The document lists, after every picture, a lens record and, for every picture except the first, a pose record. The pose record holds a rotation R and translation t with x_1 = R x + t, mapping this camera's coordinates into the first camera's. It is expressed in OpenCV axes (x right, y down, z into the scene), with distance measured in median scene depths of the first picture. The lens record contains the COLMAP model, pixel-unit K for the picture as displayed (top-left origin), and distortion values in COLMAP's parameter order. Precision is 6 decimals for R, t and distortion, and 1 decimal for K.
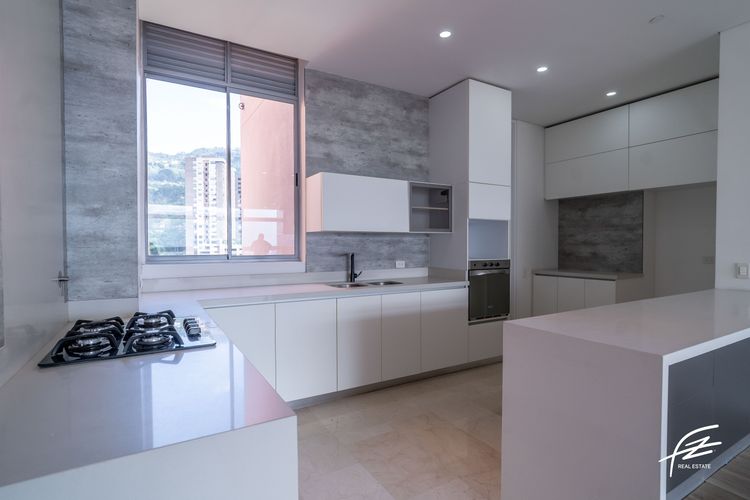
lens RADIAL K [[357.1, 0, 375.0], [0, 357.1, 250.0], [0, 0, 1]] dist [-0.000433, -0.000026]
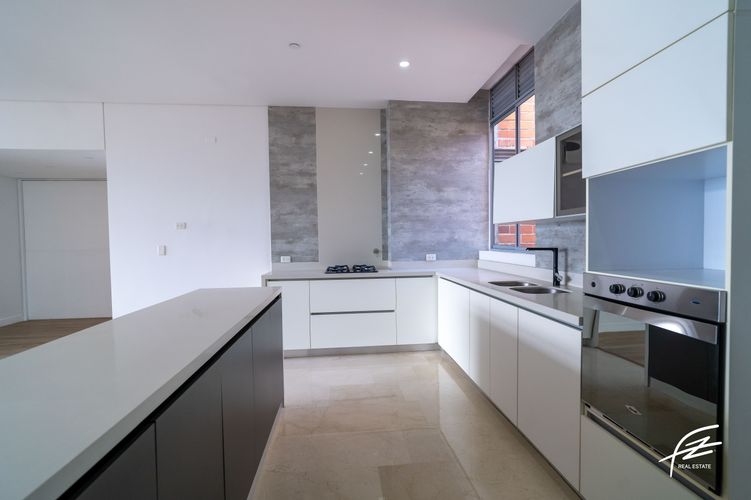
lens RADIAL K [[357.7, 0, 375.5], [0, 357.7, 250.0], [0, 0, 1]] dist [0.000701, 0.000060]
pose [[-0.394078, 0.034634, -0.918424, 0.803129], [-0.006275, 0.999165, 0.040371, -0.016058], [0.919055, 0.021673, -0.393532, 0.960983]]
